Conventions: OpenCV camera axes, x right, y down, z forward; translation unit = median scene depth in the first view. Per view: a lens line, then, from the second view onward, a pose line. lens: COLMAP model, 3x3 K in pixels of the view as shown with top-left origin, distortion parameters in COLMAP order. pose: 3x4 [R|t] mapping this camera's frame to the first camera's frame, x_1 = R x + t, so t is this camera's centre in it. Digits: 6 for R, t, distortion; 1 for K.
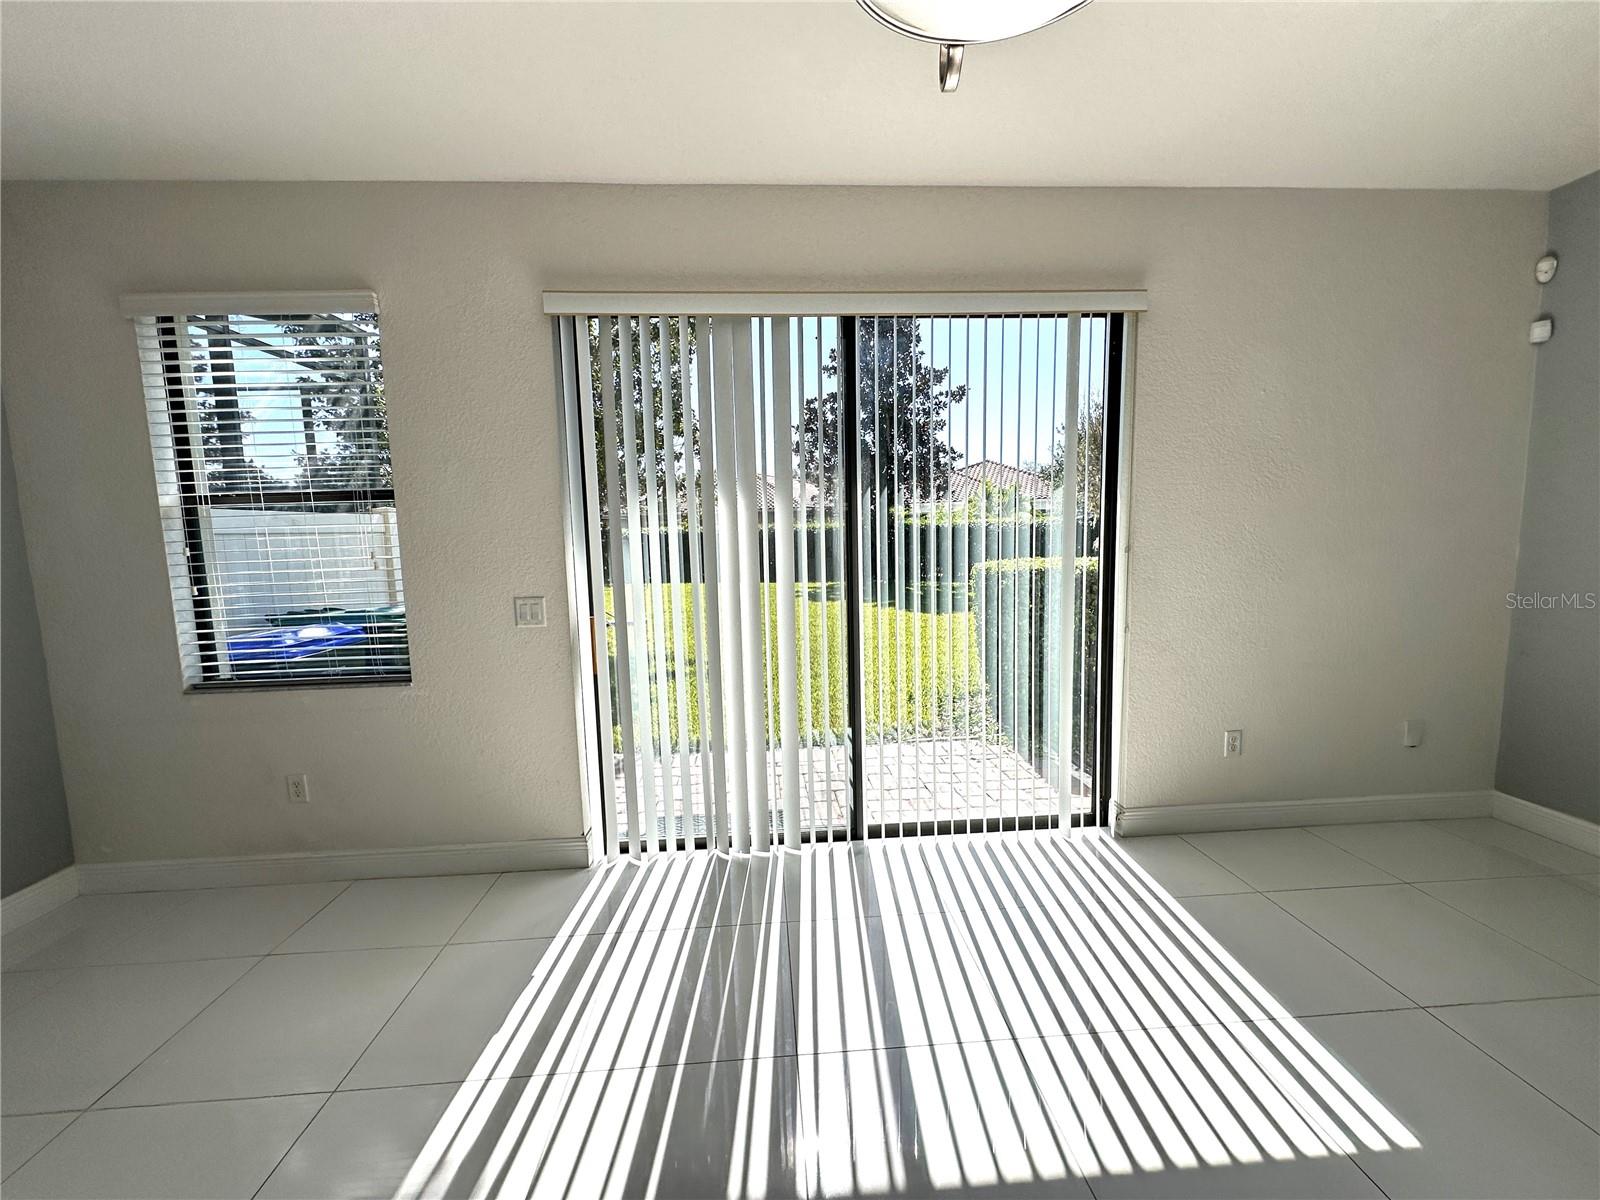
lens RADIAL K [[633.6, 0, 800.7], [0, 633.6, 597.9], [0, 0, 1]] dist [0.000790, 0.000254]
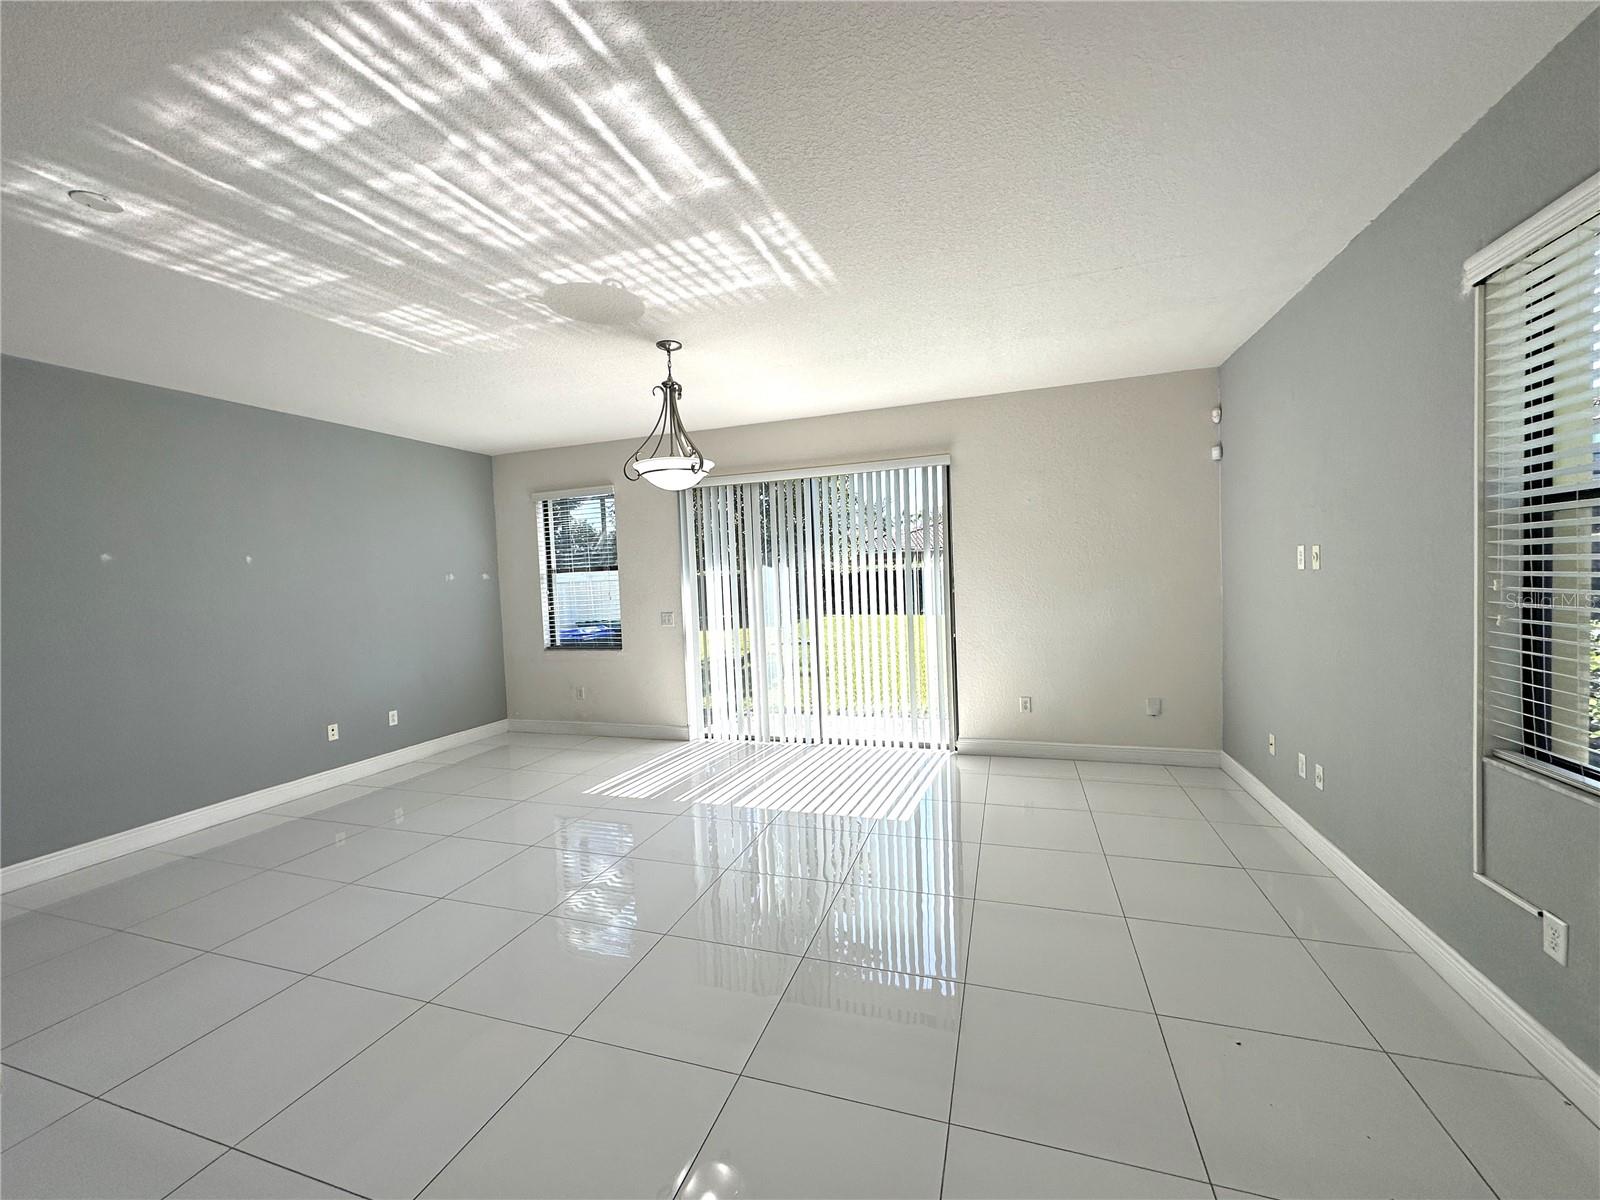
lens RADIAL K [[633.6, 0, 798.6], [0, 633.6, 606.2], [0, 0, 1]] dist [0.000790, 0.000254]
pose [[0.928502, 0.007710, -0.371247, 0.813571], [-0.023539, 0.998996, -0.038124, 0.050460], [0.370580, 0.044137, 0.927751, -0.879929]]
